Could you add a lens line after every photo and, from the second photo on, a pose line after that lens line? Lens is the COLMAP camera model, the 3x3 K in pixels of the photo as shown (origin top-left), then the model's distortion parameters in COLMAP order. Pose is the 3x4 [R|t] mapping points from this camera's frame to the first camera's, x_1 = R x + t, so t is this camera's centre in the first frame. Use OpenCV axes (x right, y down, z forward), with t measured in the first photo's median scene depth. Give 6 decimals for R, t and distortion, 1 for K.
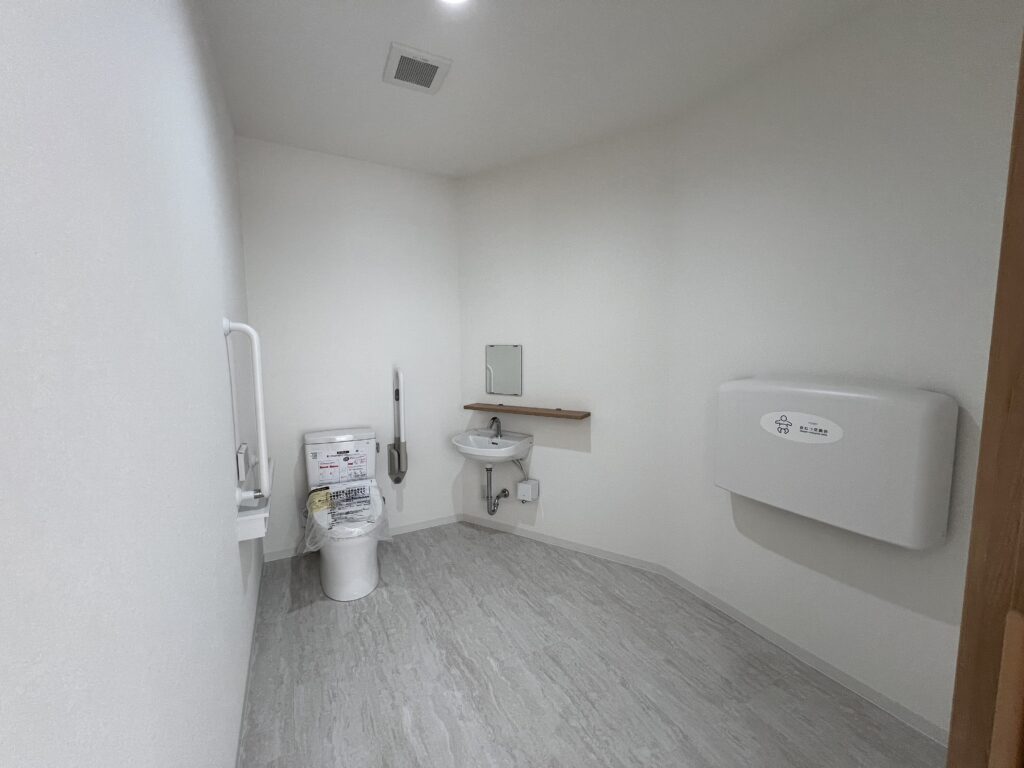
lens RADIAL K [[408.6, 0, 511.8], [0, 408.6, 383.0], [0, 0, 1]] dist [-0.001327, 0.000281]
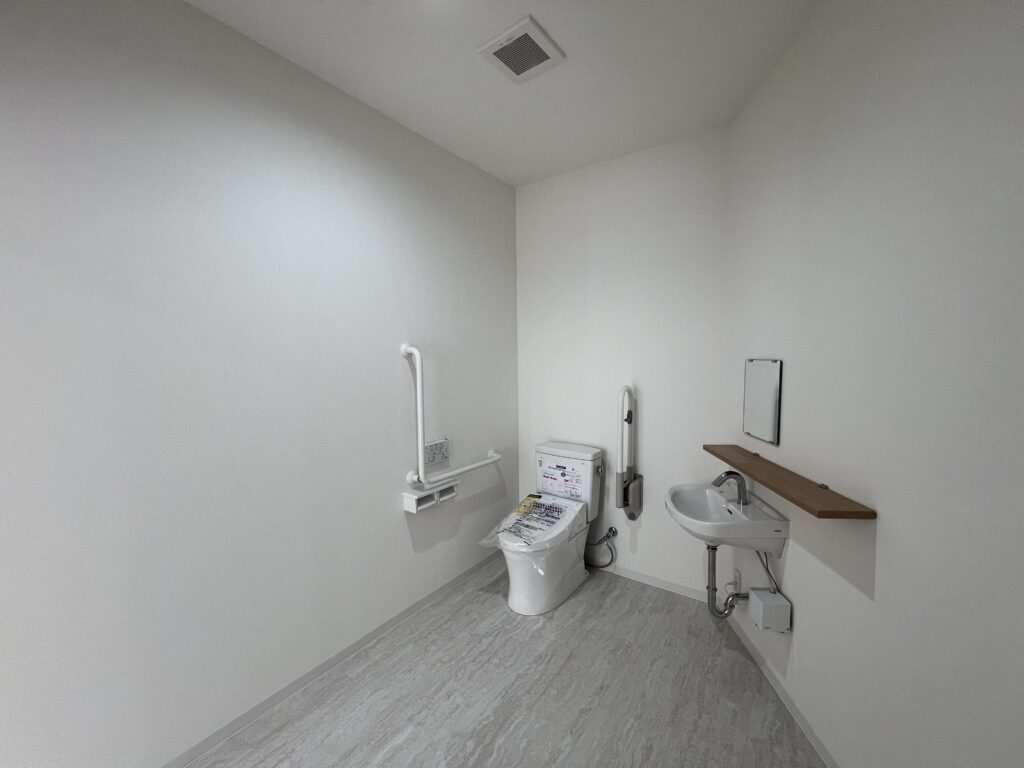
lens RADIAL K [[408.6, 0, 513.9], [0, 408.6, 386.8], [0, 0, 1]] dist [-0.001327, 0.000281]
pose [[0.445064, 0.064187, -0.893195, 0.430082], [-0.070727, 0.996832, 0.036392, -0.055669], [0.892701, 0.046976, 0.448194, 0.461853]]
